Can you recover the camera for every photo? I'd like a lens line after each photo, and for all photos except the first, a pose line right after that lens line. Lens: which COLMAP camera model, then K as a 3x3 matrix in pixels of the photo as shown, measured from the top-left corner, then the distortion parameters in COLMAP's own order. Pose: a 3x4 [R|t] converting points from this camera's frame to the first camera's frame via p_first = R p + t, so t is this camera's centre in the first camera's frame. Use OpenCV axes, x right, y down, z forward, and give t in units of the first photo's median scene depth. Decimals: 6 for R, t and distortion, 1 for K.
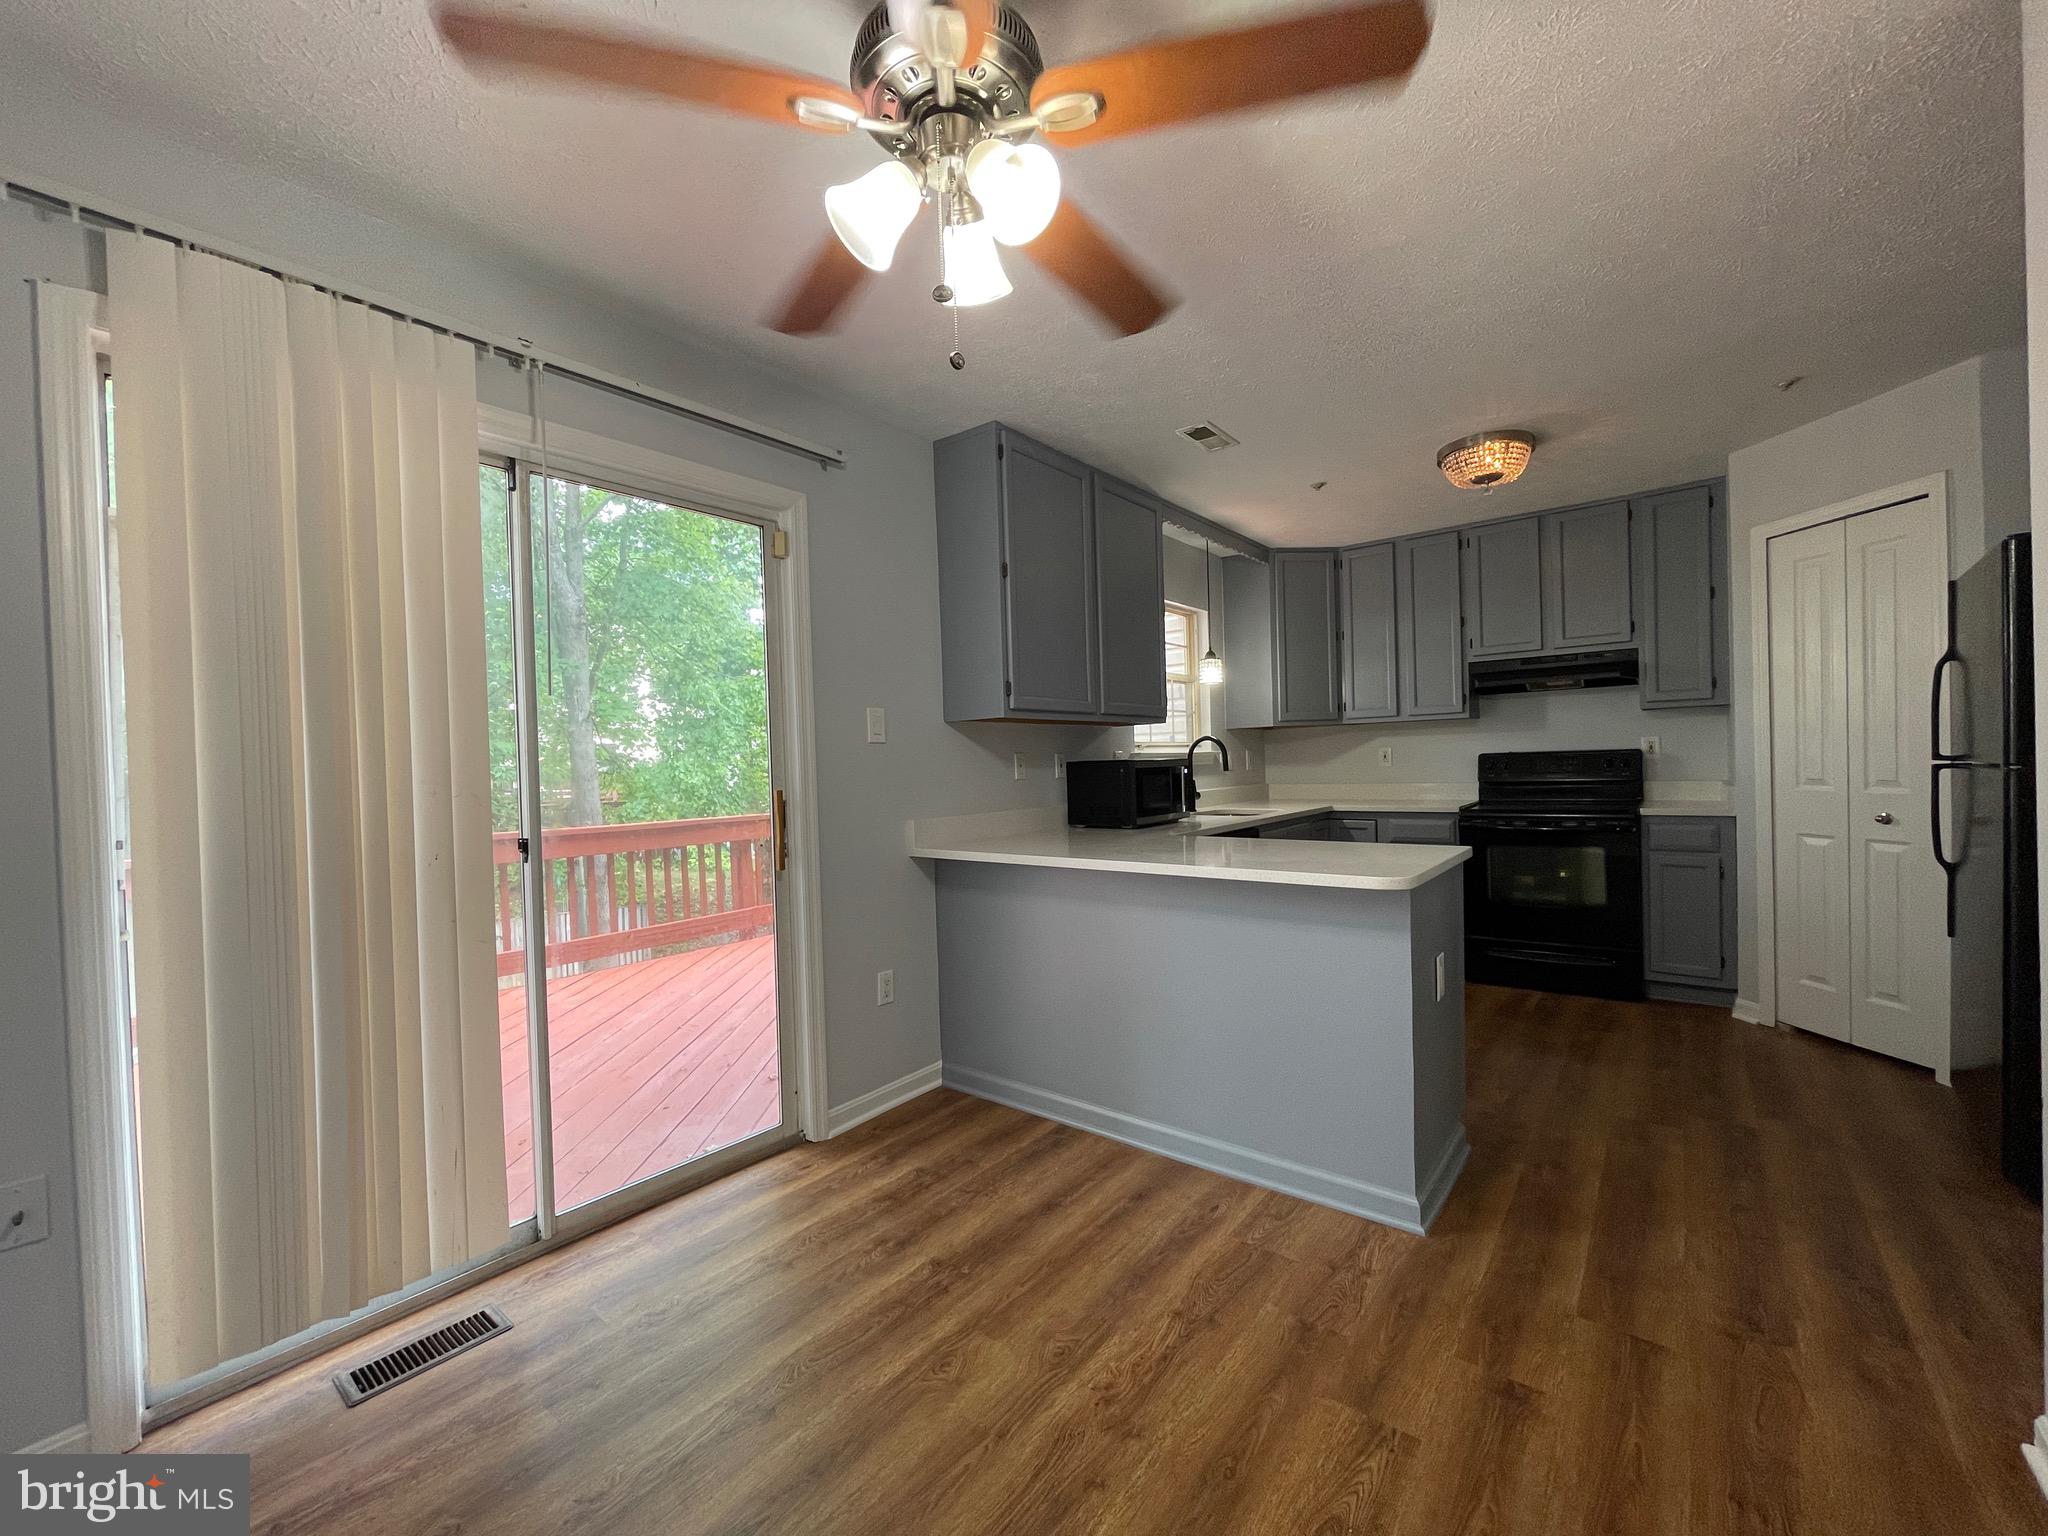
lens RADIAL K [[824.6, 0, 1014.7], [0, 824.6, 775.3], [0, 0, 1]] dist [-0.005615, 0.001852]
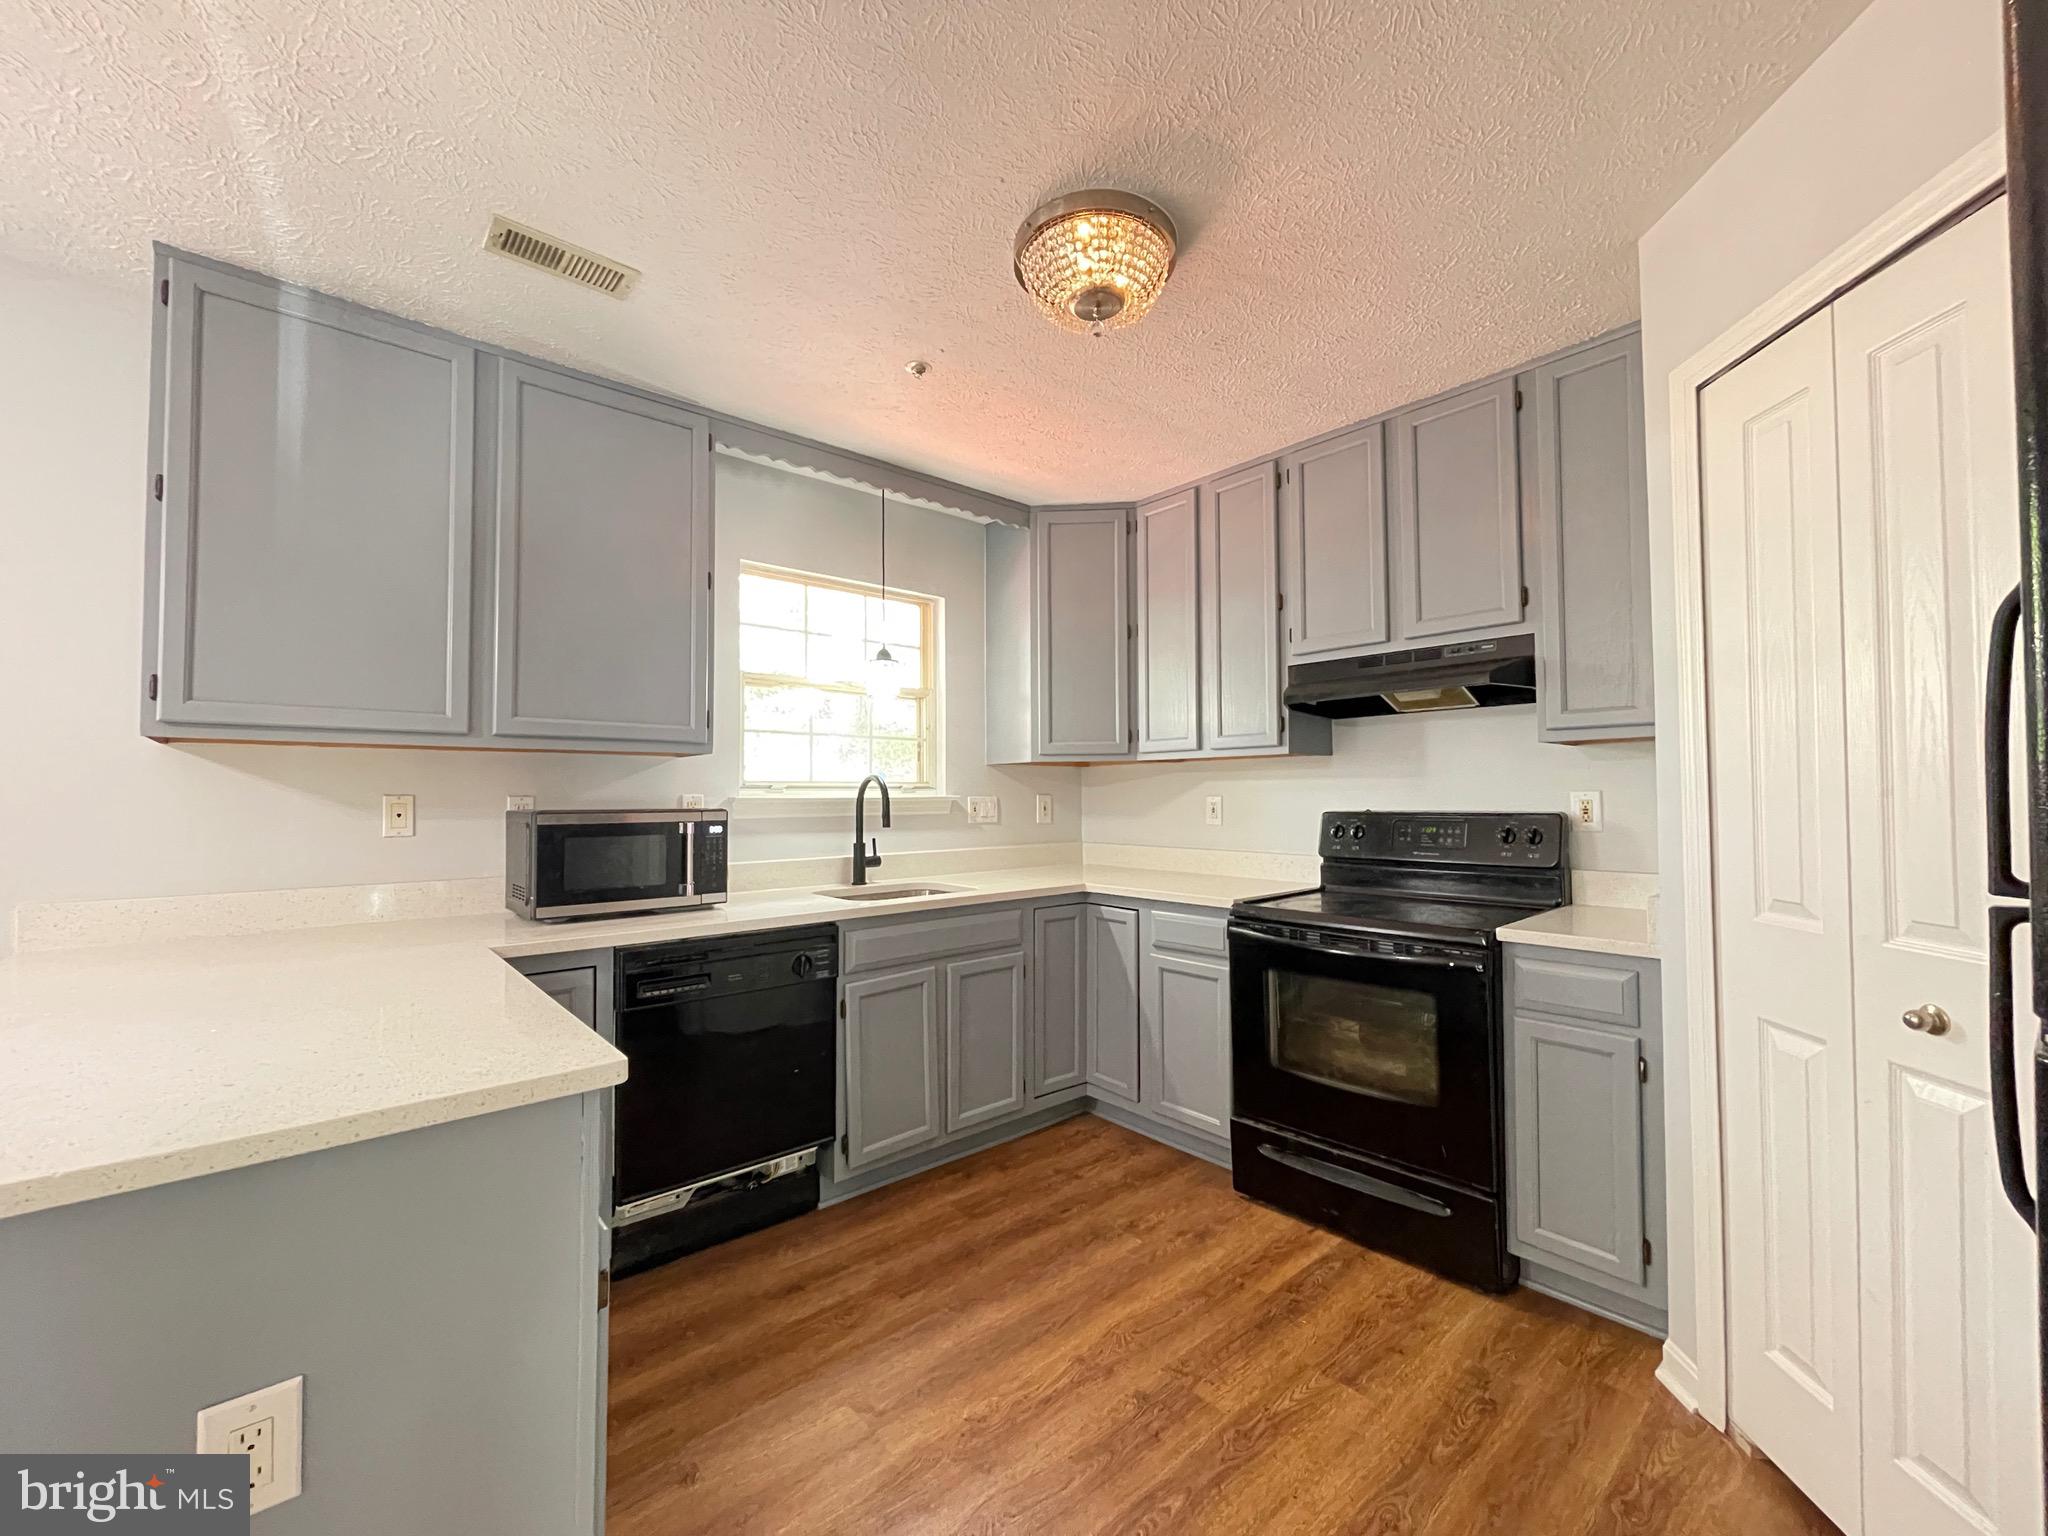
lens RADIAL K [[824.6, 0, 1020.9], [0, 824.6, 776.0], [0, 0, 1]] dist [-0.005615, 0.001852]
pose [[0.984433, 0.021656, -0.174422, 0.545637], [-0.028128, 0.999001, -0.034718, -0.030729], [0.173496, 0.039083, 0.984059, 0.415805]]
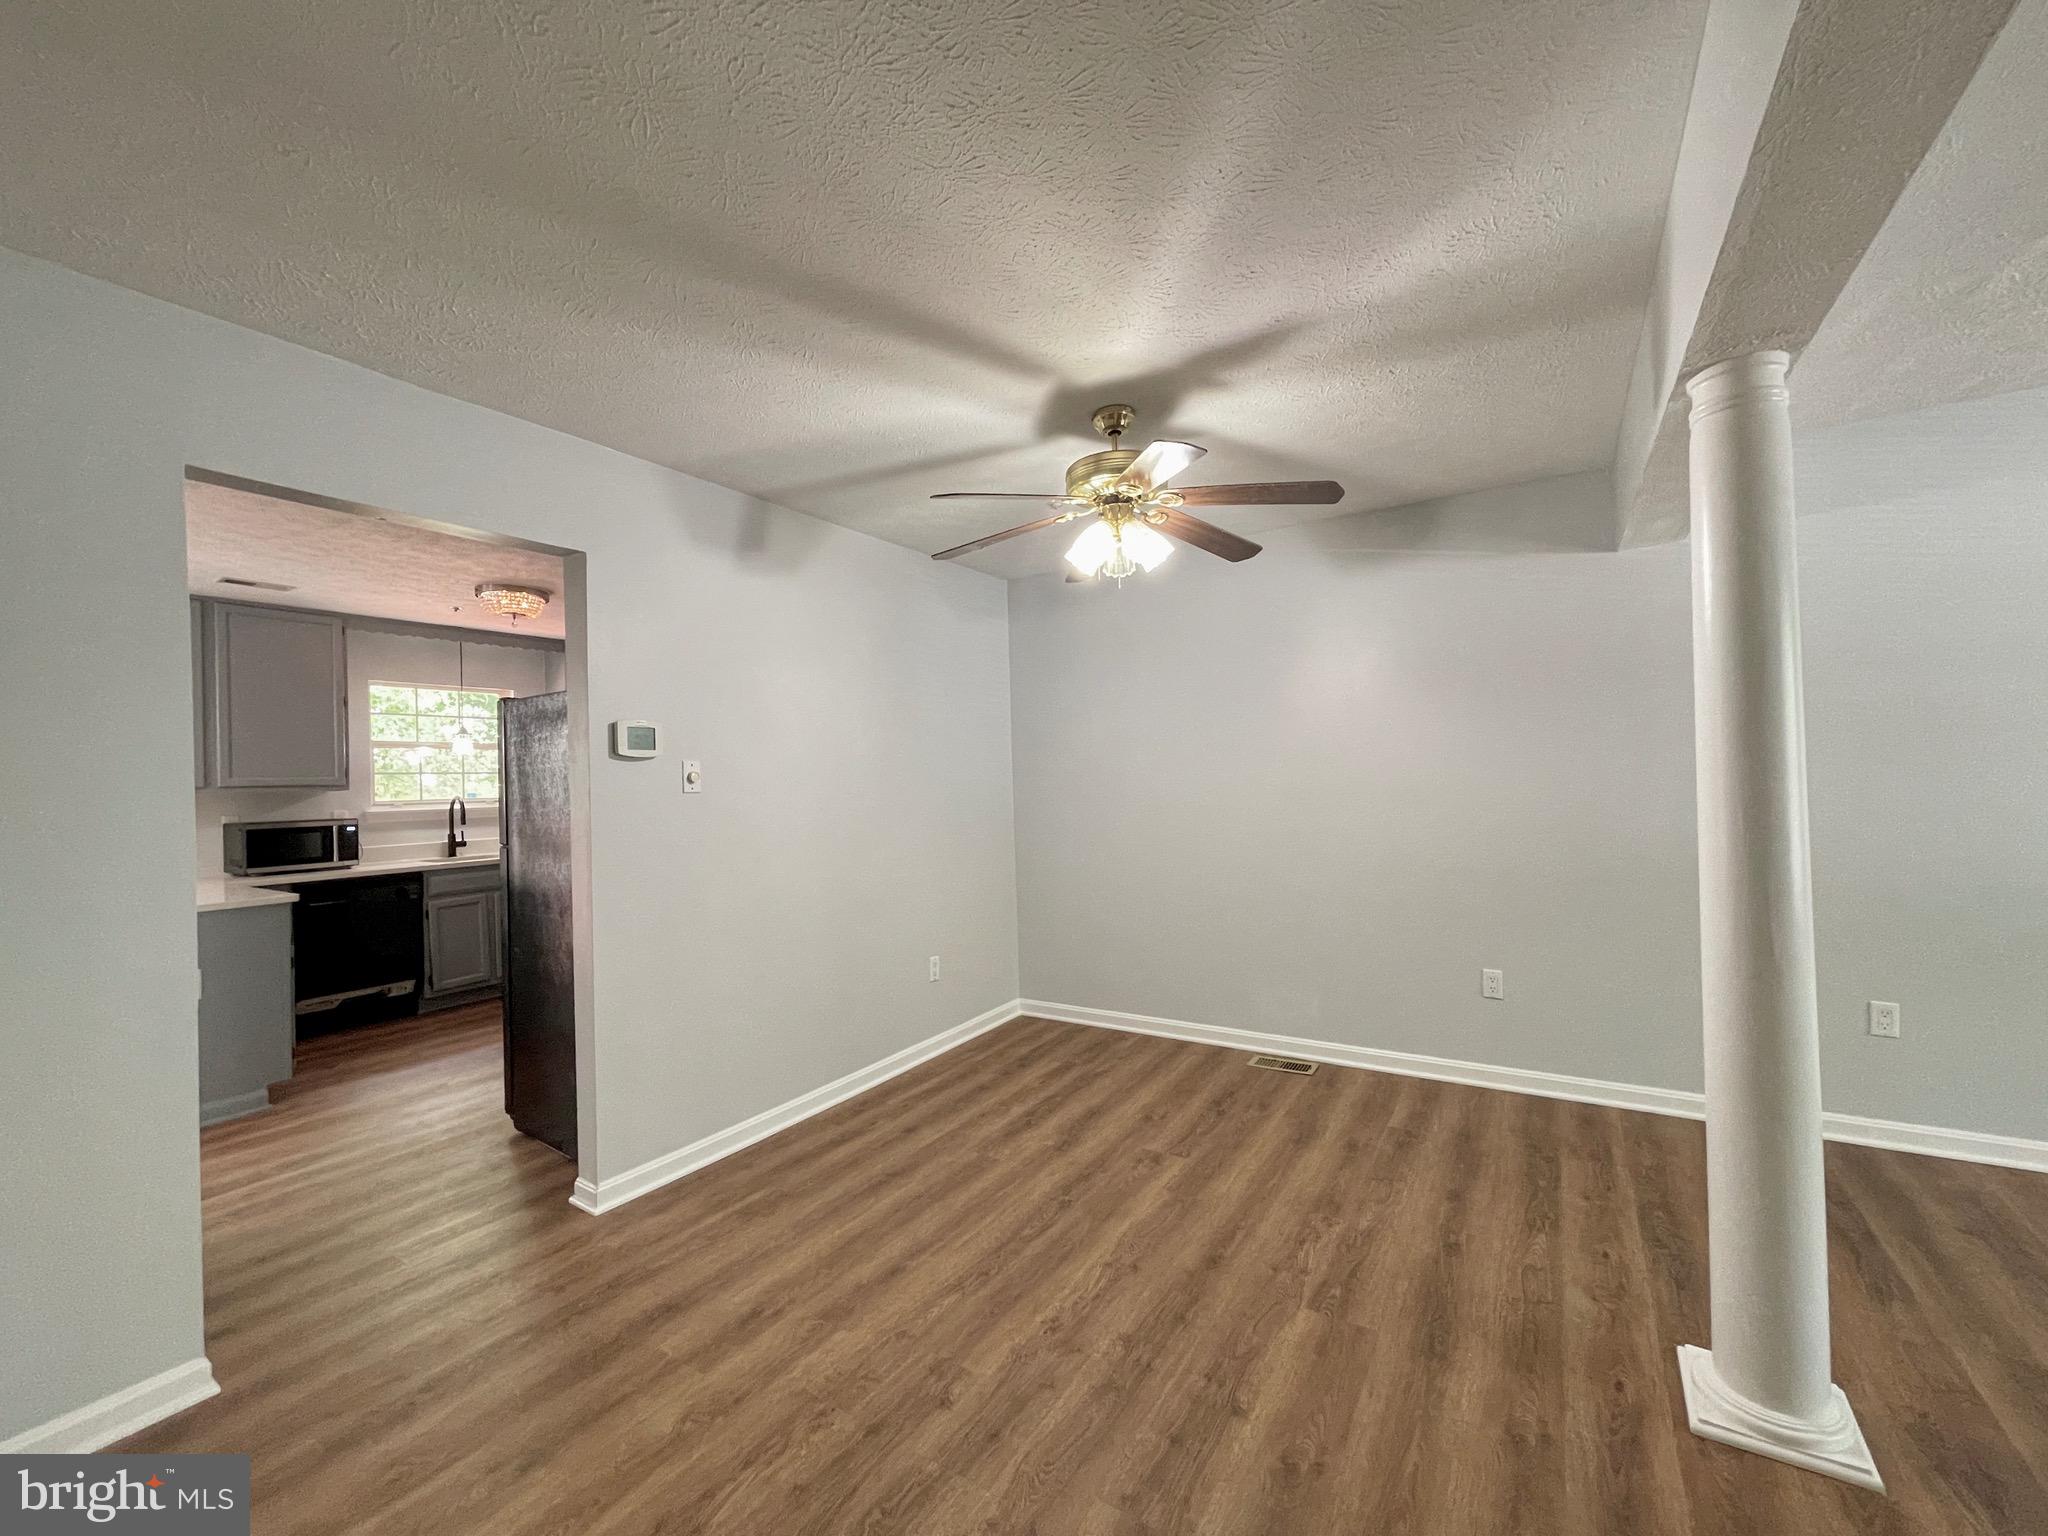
lens RADIAL K [[824.6, 0, 1017.0], [0, 824.6, 779.0], [0, 0, 1]] dist [-0.005615, 0.001852]
pose [[0.995623, 0.004136, 0.093372, 1.110134], [-0.001882, 0.999705, -0.024211, -0.052960], [-0.093445, 0.023929, 0.995337, -0.361380]]
